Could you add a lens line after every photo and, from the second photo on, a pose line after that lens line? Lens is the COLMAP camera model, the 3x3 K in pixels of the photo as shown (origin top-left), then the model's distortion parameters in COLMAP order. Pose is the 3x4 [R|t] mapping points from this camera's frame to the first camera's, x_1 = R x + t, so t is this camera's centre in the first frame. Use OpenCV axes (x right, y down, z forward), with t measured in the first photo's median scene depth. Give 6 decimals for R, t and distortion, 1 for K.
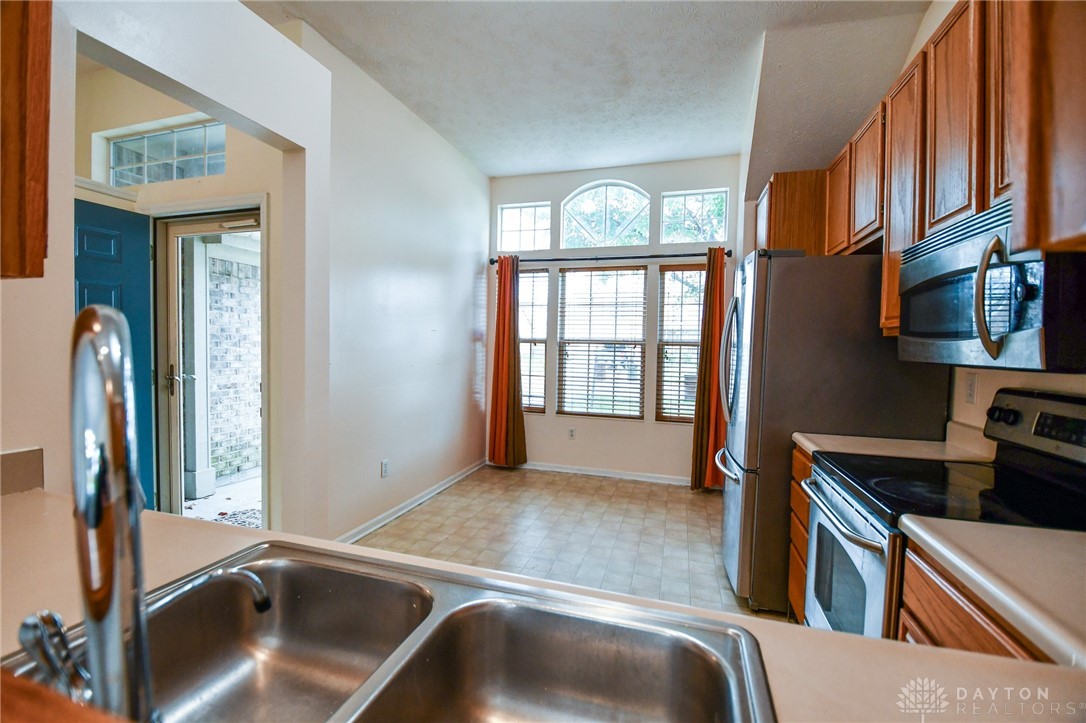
lens RADIAL K [[473.4, 0, 536.1], [0, 473.4, 361.8], [0, 0, 1]] dist [0.014585, -0.022292]
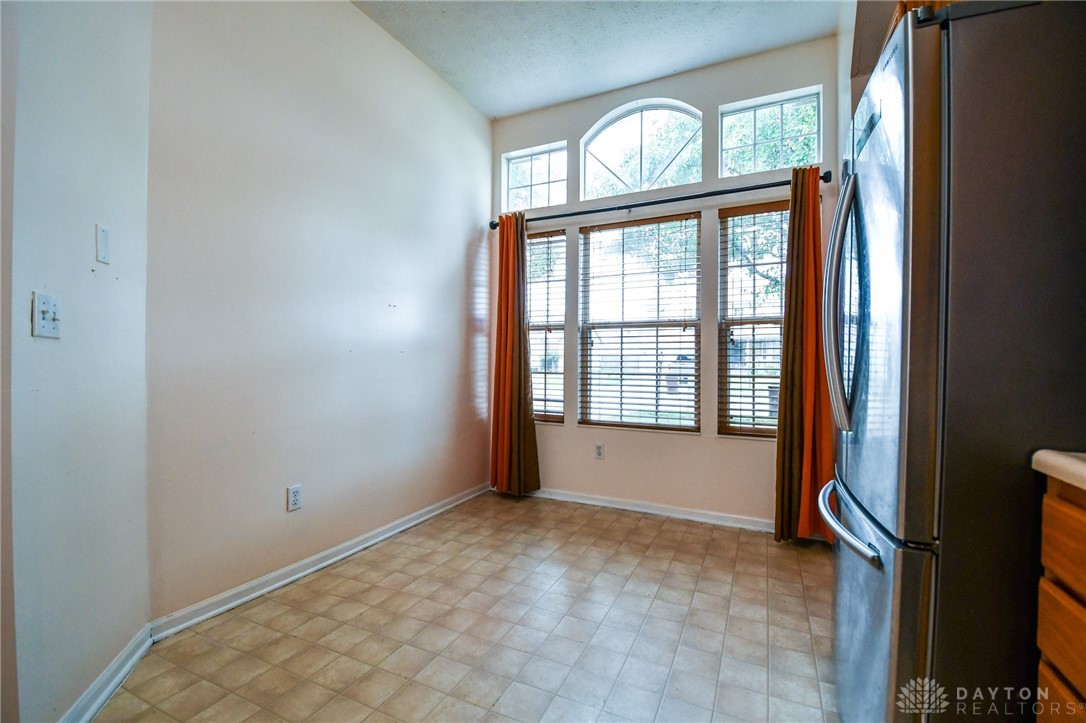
lens RADIAL K [[468.3, 0, 539.3], [0, 468.3, 362.5], [0, 0, 1]] dist [0.013628, -0.021877]
pose [[0.988010, -0.015274, -0.153634, 0.101512], [0.009583, 0.999243, -0.037715, 0.044135], [0.154094, 0.035791, 0.987408, 0.284082]]
